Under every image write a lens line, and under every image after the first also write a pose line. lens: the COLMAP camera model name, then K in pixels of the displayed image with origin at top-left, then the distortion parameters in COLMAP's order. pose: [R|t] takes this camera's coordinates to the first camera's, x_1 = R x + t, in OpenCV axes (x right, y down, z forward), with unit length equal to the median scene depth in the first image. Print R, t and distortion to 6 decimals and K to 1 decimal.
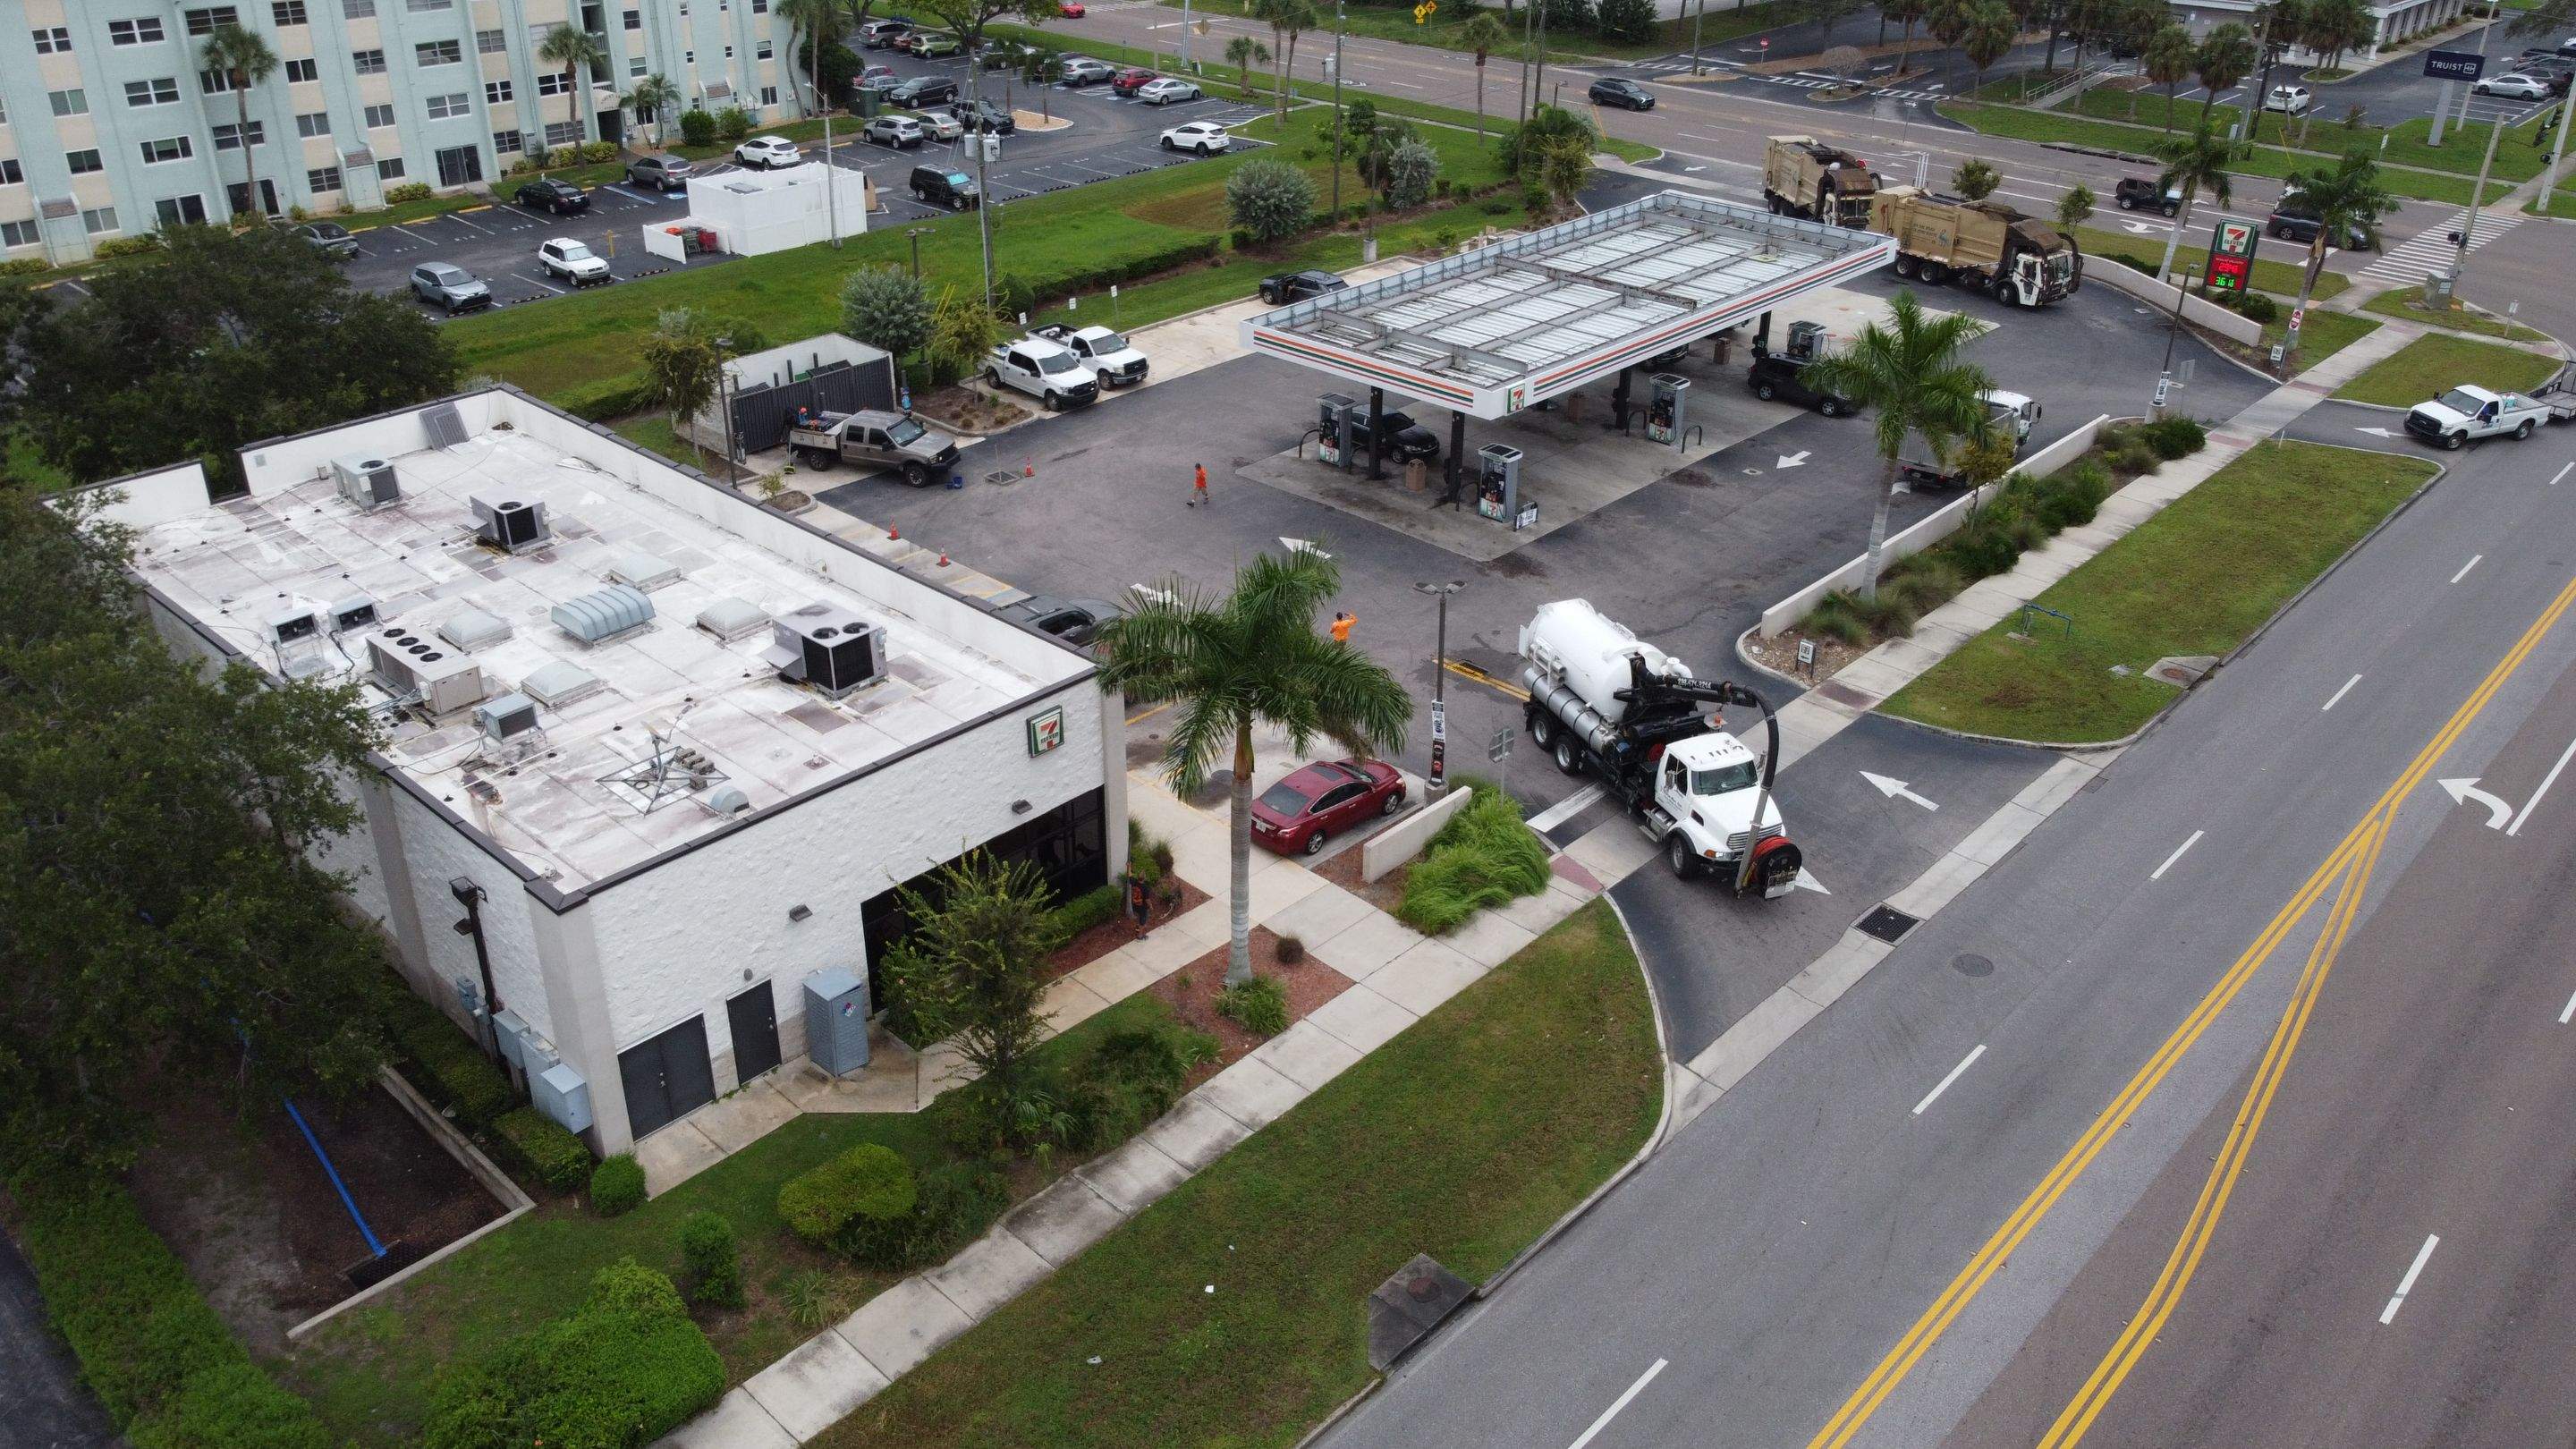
lens RADIAL K [[1958.9, 0, 1288.1], [0, 1958.9, 703.4], [0, 0, 1]] dist [0.000261, -0.006117]
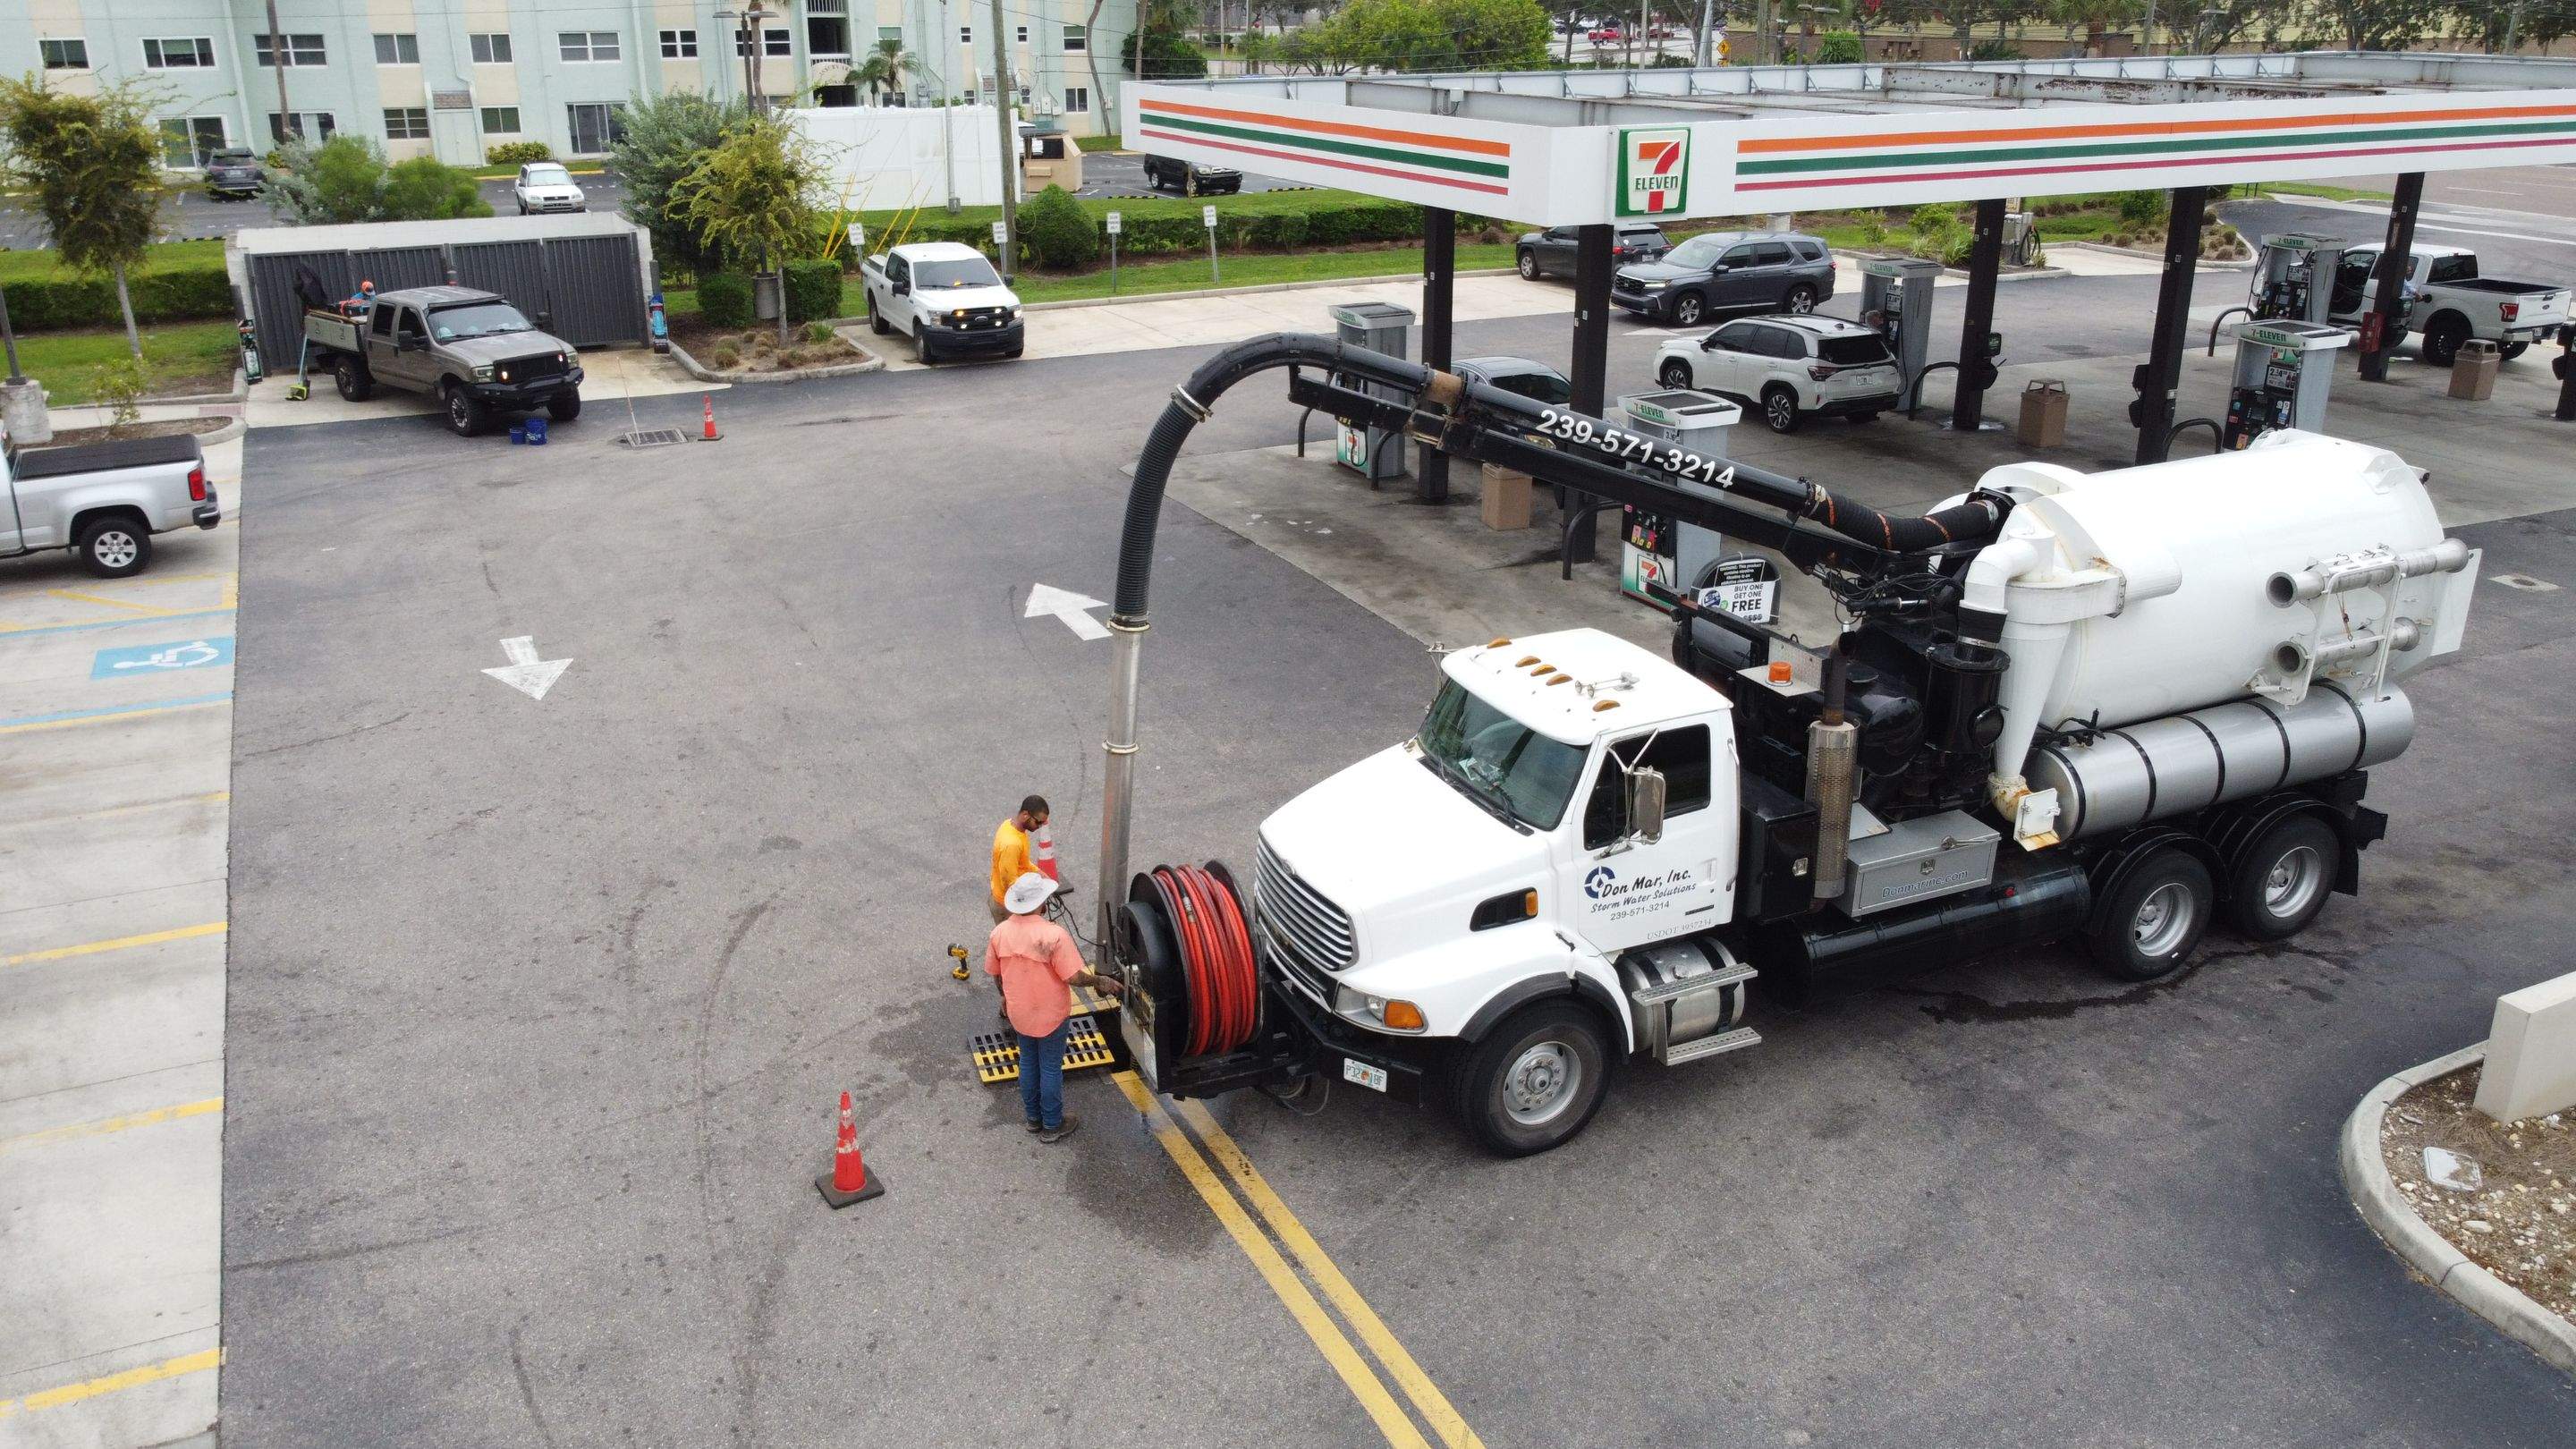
lens RADIAL K [[1958.9, 0, 1282.2], [0, 1958.9, 710.6], [0, 0, 1]] dist [0.000261, -0.006117]
pose [[0.934402, 0.114043, -0.337471, 0.142952], [-0.156567, 0.982437, -0.101510, -0.026478], [0.319967, 0.147688, 0.935847, 0.575993]]
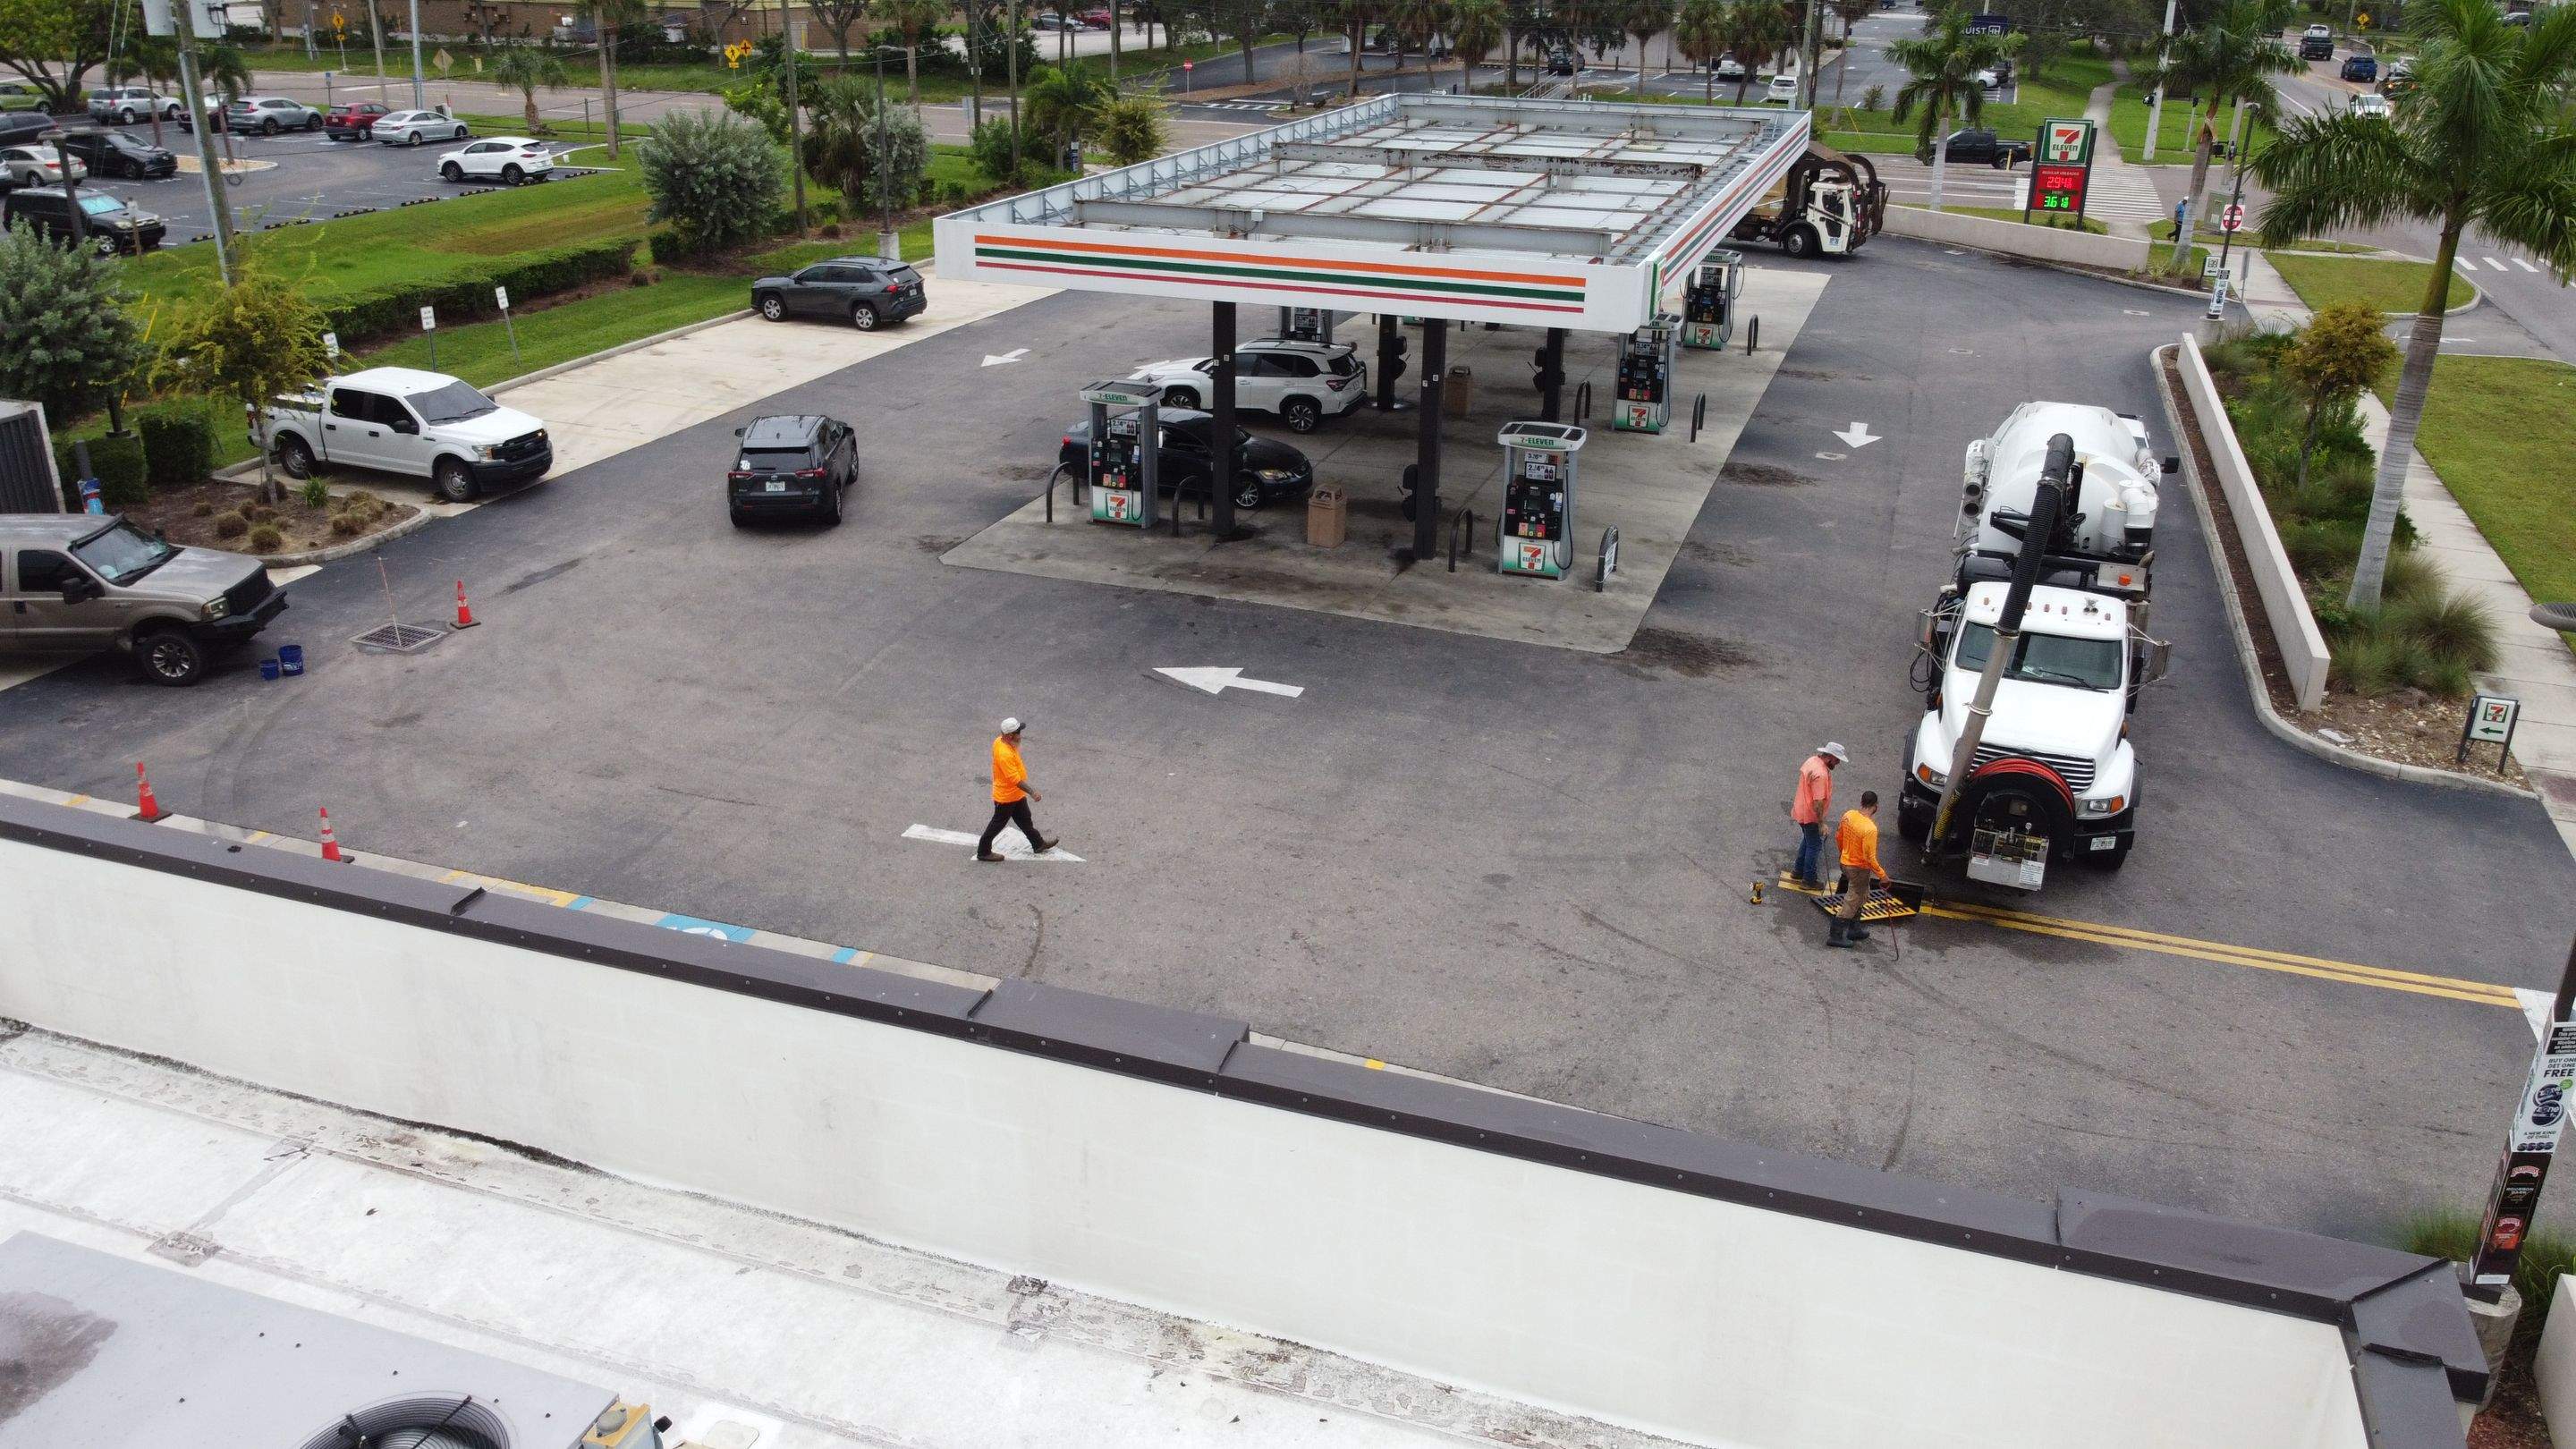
lens RADIAL K [[1958.9, 0, 1289.5], [0, 1958.9, 704.1], [0, 0, 1]] dist [0.000261, -0.006117]
pose [[0.914493, -0.144890, 0.377769, -0.121953], [0.180084, 0.981859, -0.059360, -0.039368], [-0.362315, 0.122314, 0.923995, 0.505299]]
